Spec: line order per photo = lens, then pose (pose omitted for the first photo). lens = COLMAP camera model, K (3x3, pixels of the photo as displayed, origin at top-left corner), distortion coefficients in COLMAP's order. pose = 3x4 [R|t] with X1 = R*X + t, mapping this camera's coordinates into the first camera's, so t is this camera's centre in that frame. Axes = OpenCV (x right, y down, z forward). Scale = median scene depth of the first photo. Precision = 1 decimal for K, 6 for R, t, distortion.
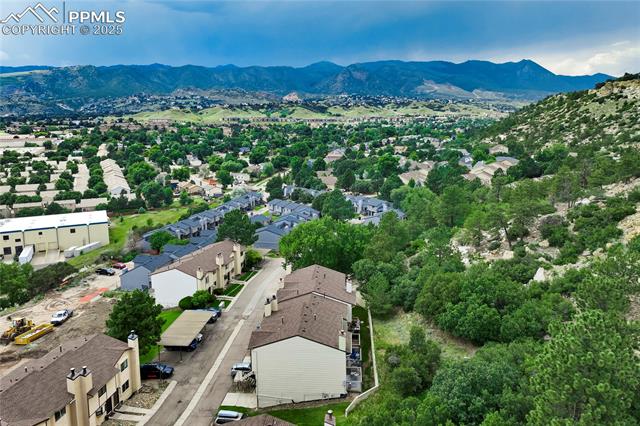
lens RADIAL K [[449.6, 0, 319.1], [0, 449.6, 190.3], [0, 0, 1]] dist [0.003705, 0.005538]
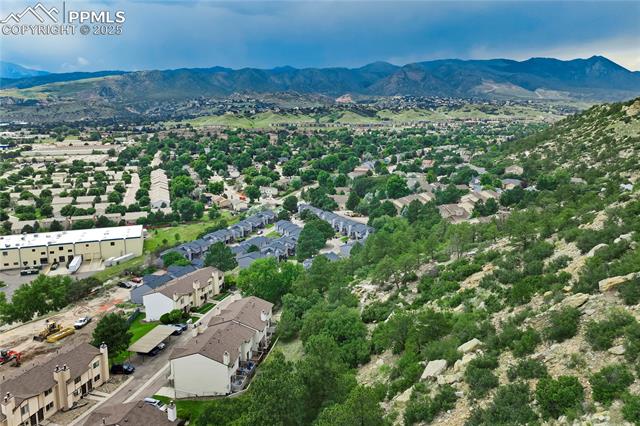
lens RADIAL K [[449.6, 0, 319.1], [0, 449.6, 190.3], [0, 0, 1]] dist [0.003705, 0.005538]
pose [[0.992193, 0.018451, -0.123340, 0.076652], [-0.018160, 0.999829, 0.003478, -0.034747], [0.123384, -0.001211, 0.992358, -0.067102]]
